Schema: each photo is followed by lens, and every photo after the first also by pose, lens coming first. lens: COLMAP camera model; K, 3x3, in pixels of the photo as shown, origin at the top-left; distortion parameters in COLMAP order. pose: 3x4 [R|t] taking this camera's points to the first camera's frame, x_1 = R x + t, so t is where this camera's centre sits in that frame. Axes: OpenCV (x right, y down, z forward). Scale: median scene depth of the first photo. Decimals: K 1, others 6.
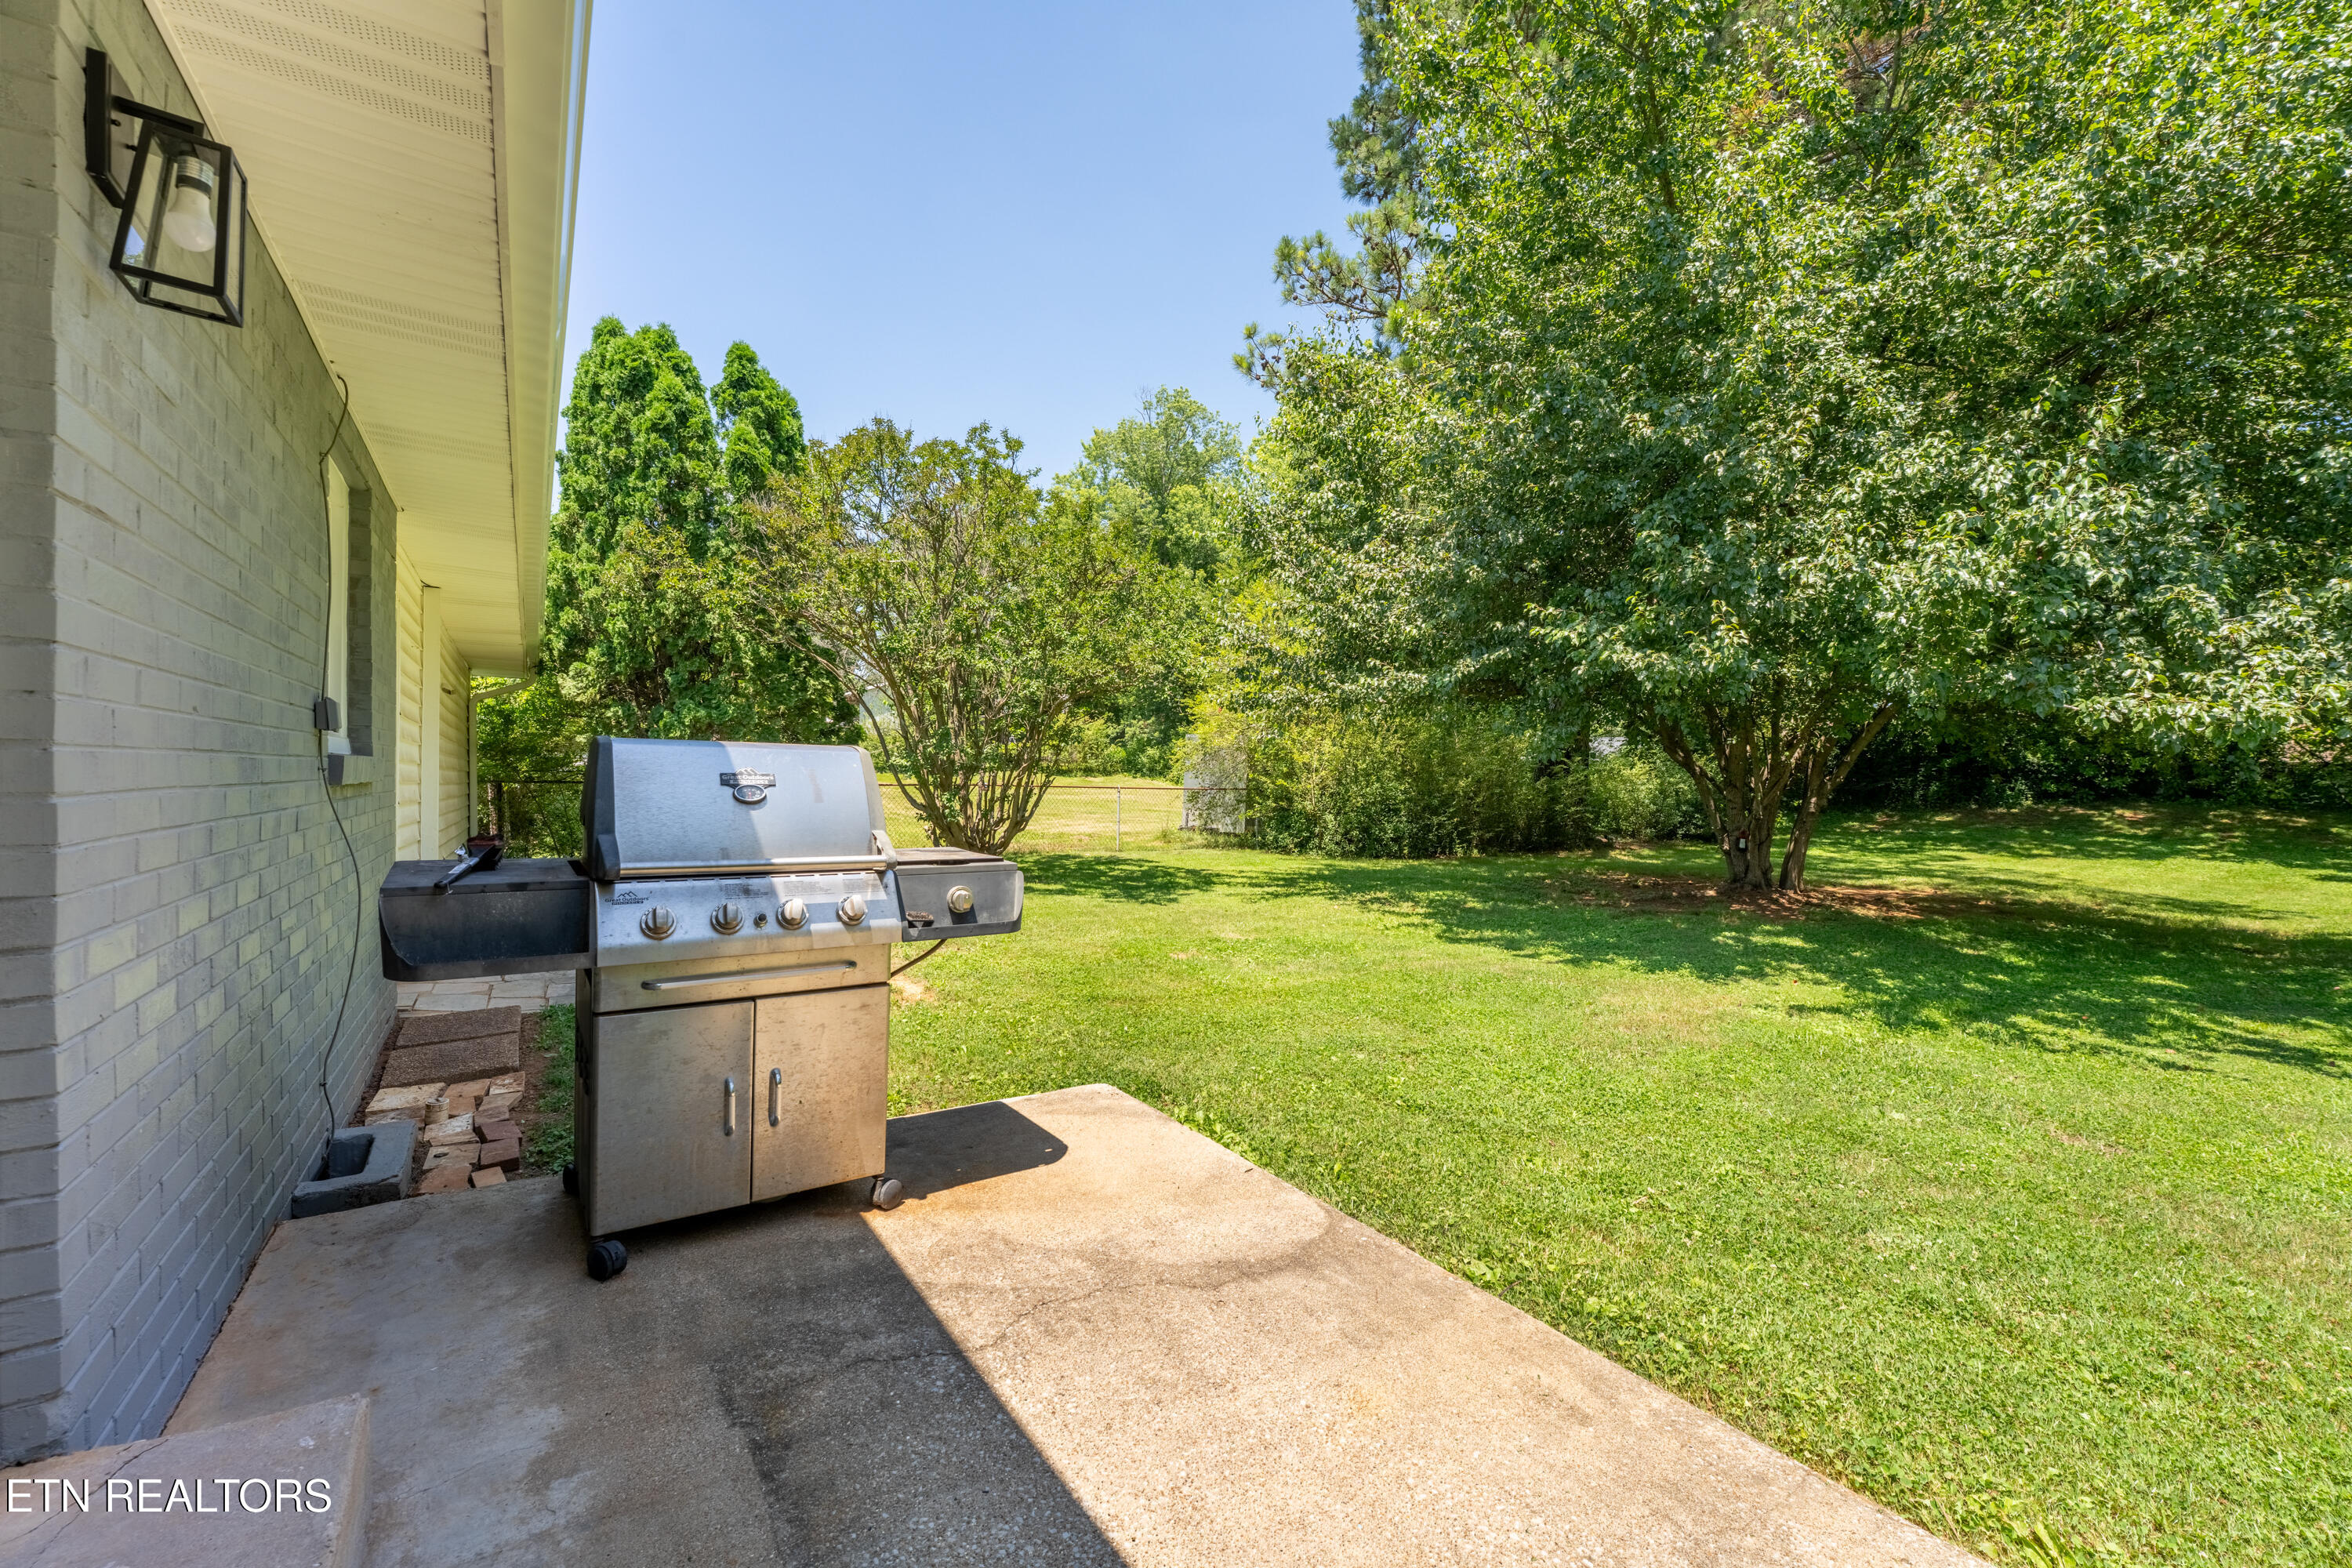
lens RADIAL K [[964.3, 0, 1171.0], [0, 964.3, 788.9], [0, 0, 1]] dist [-0.035554, 0.005955]
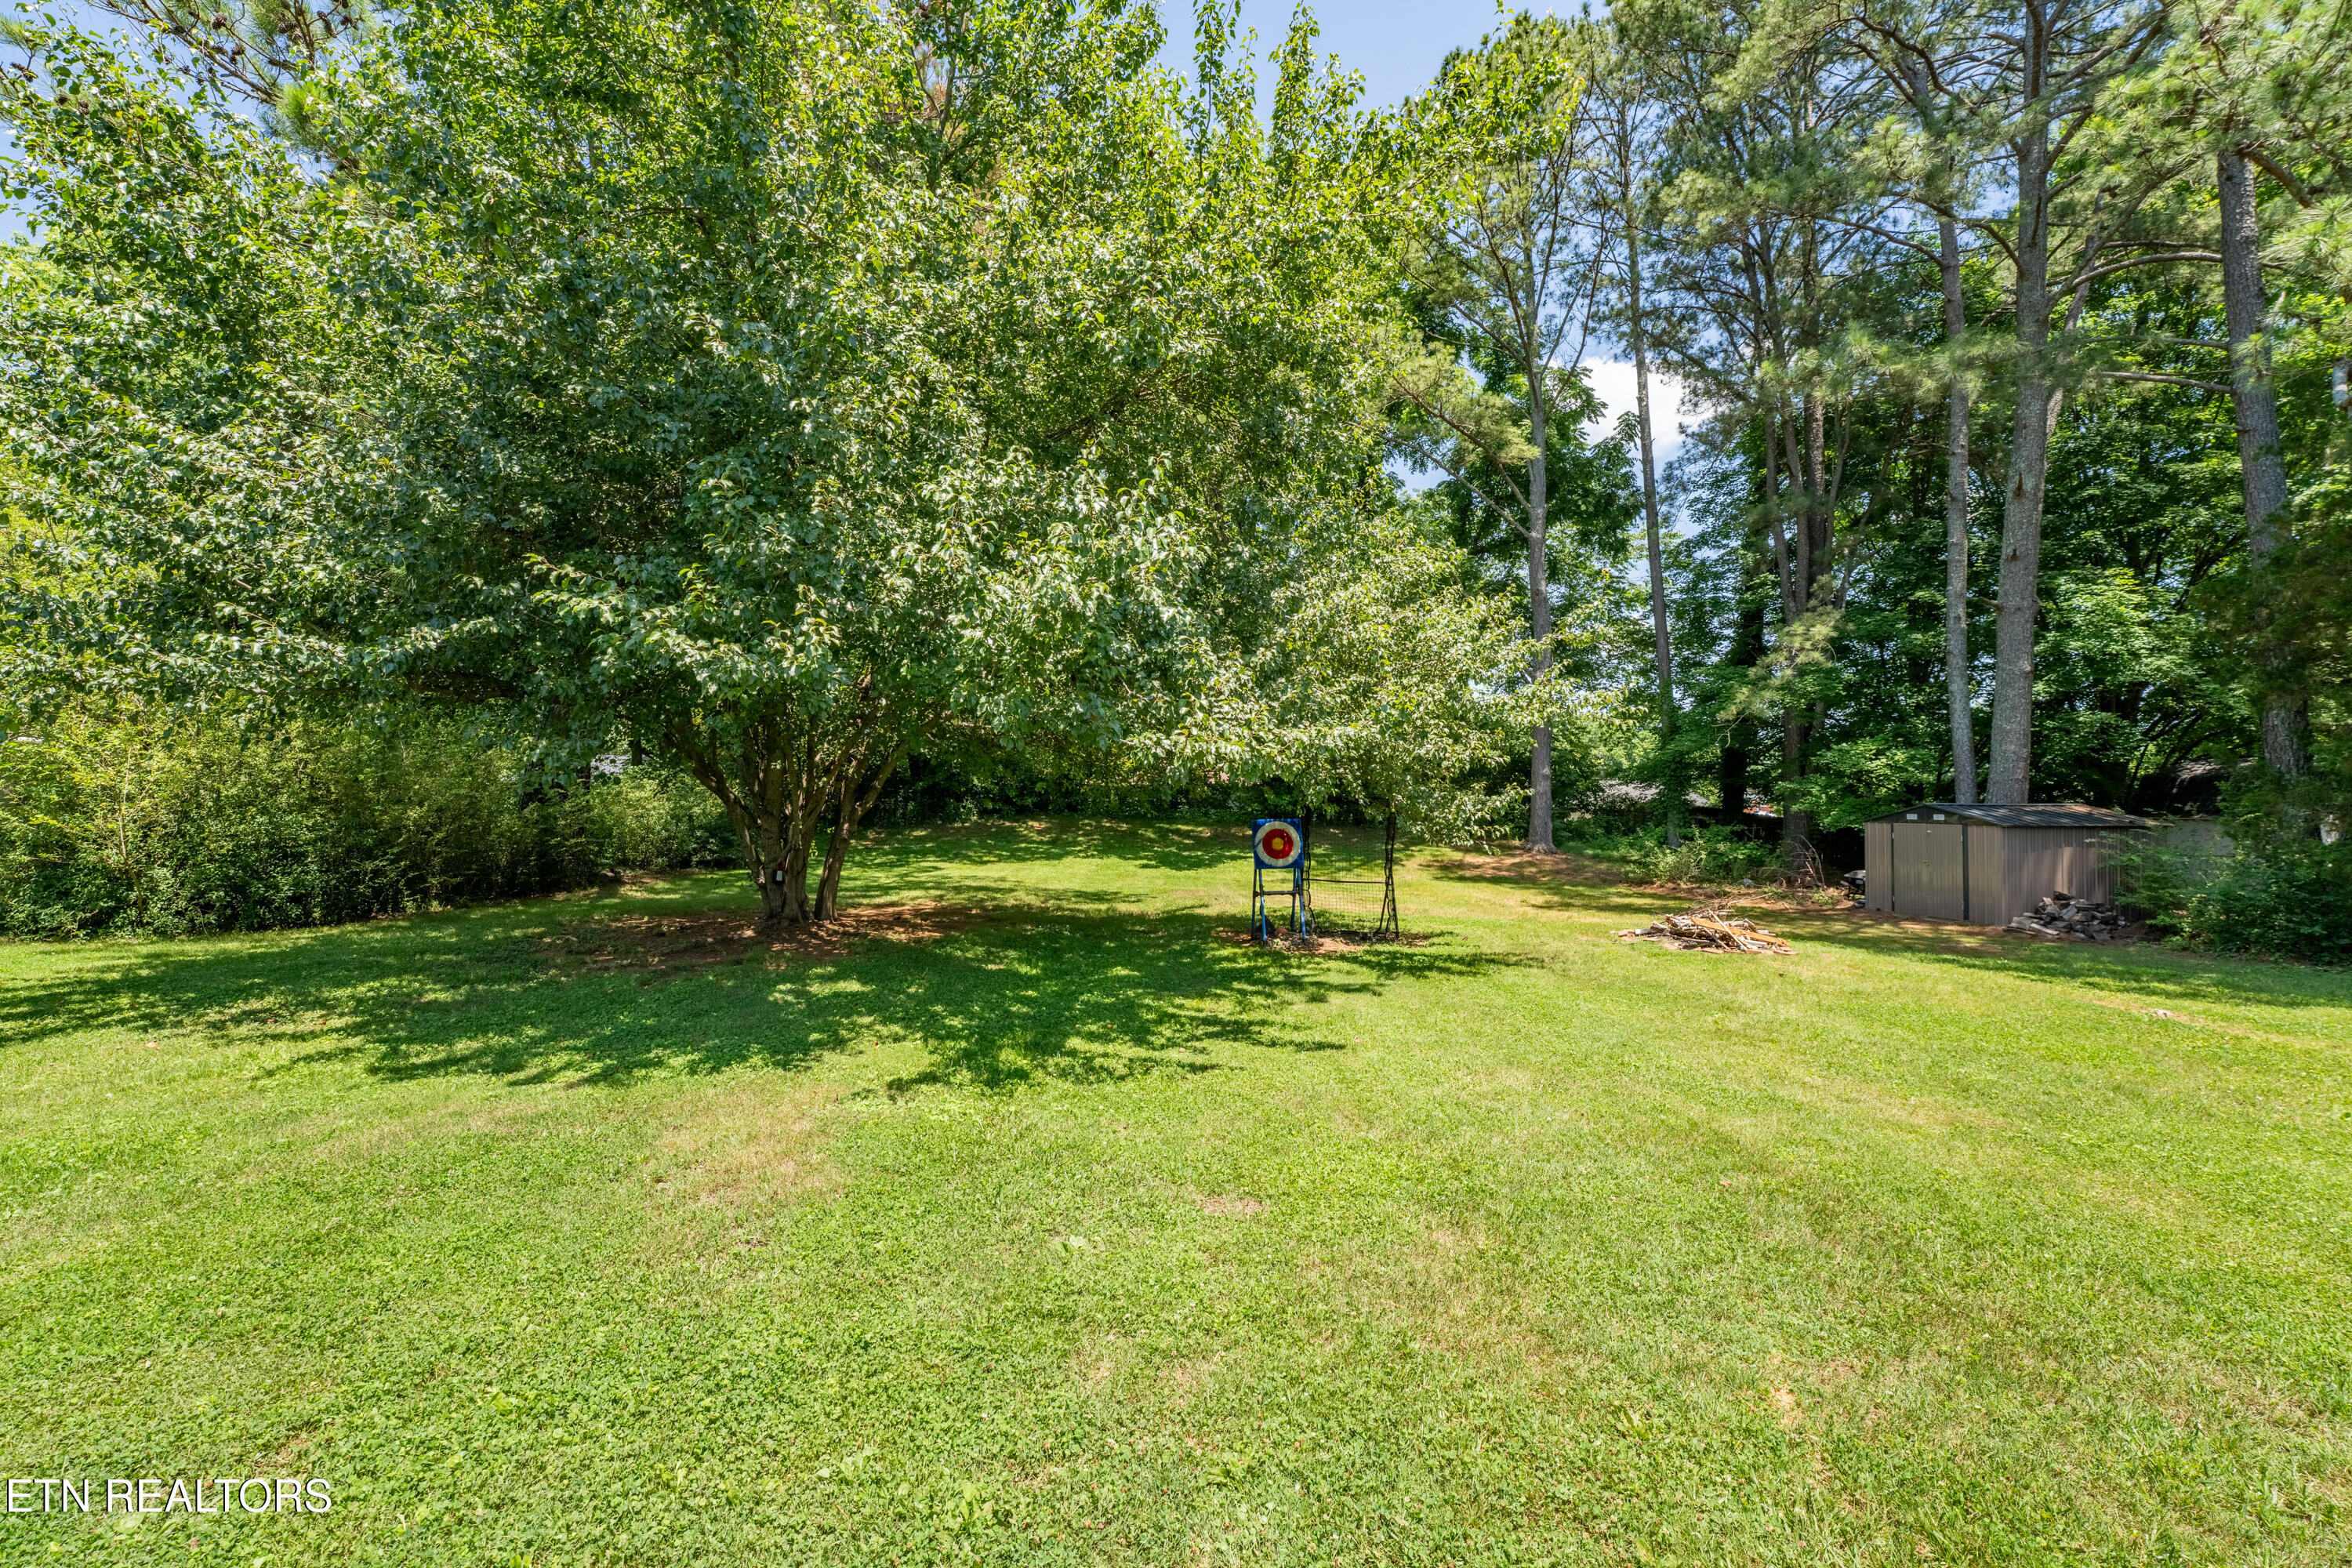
lens RADIAL K [[964.3, 0, 1171.0], [0, 964.3, 788.9], [0, 0, 1]] dist [-0.035554, 0.005955]
pose [[0.565969, -0.000905, 0.824426, 0.061773], [0.017087, 0.999797, -0.010632, -0.012346], [-0.824250, 0.020104, 0.565869, 0.198976]]
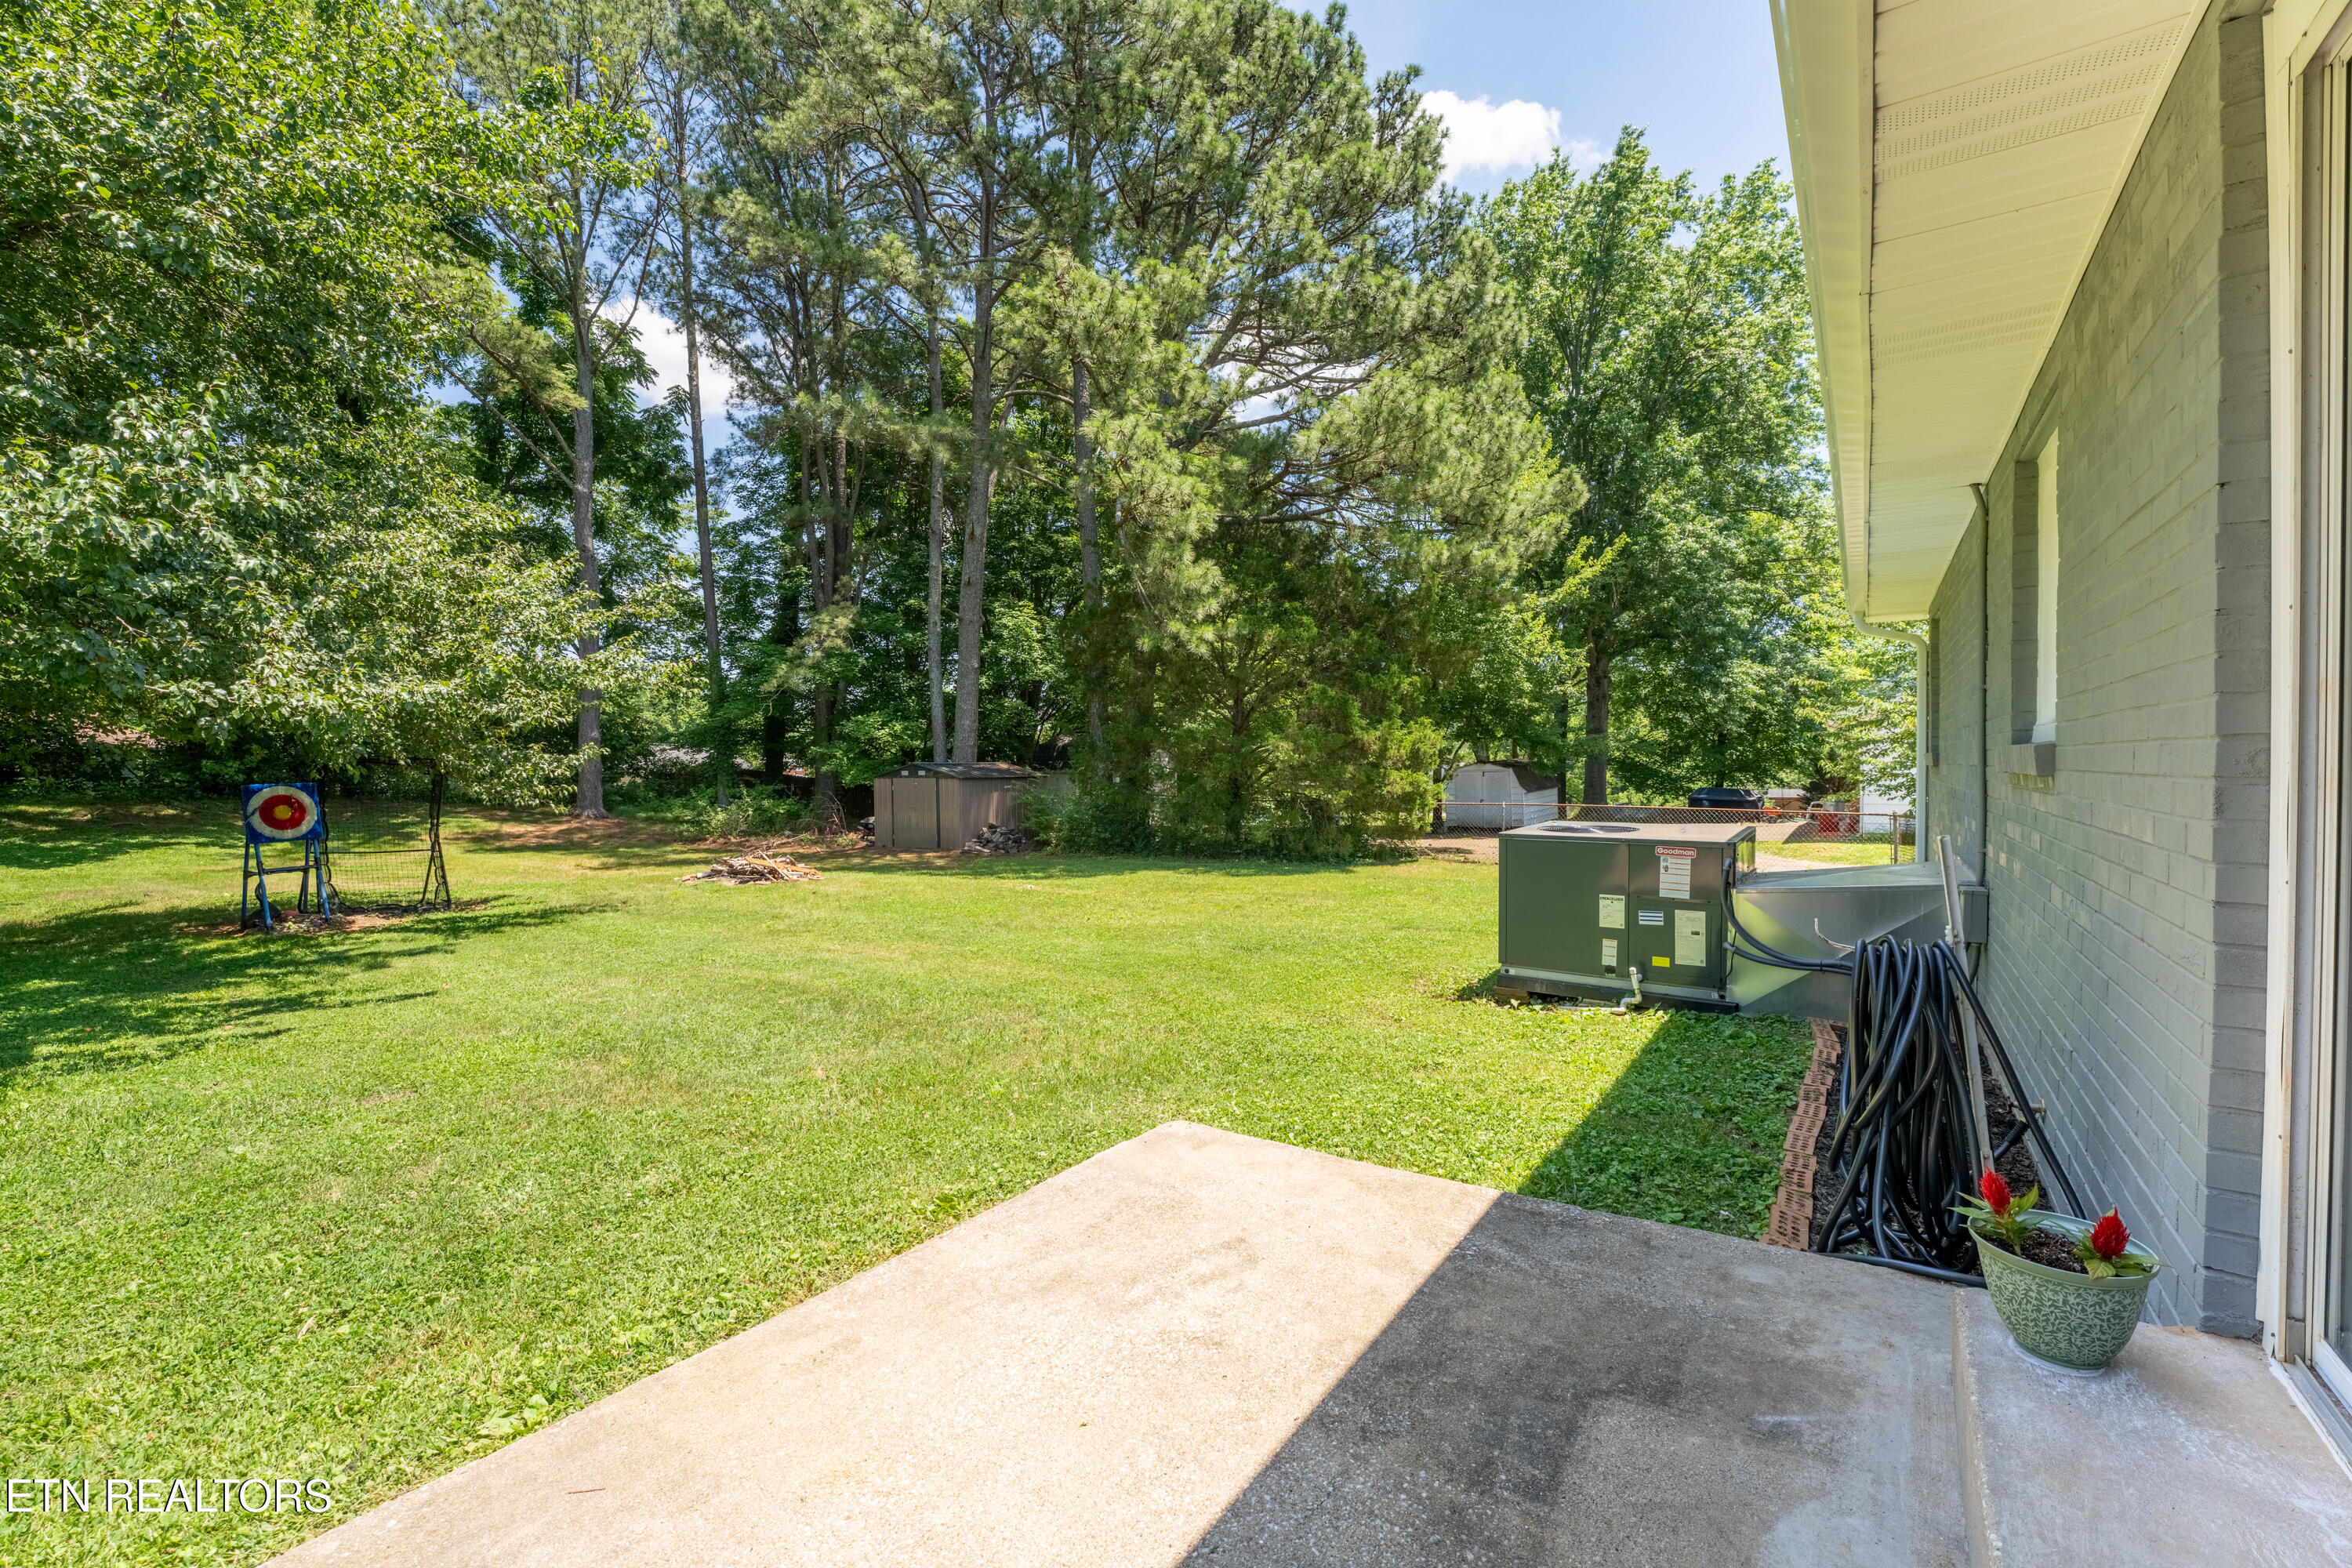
lens RADIAL K [[964.3, 0, 1171.0], [0, 964.3, 788.9], [0, 0, 1]] dist [-0.035554, 0.005955]
pose [[-0.319120, -0.033928, 0.947107, -0.138625], [0.017003, 0.998993, 0.041515, -0.003661], [-0.947562, 0.029352, -0.318222, 0.191024]]
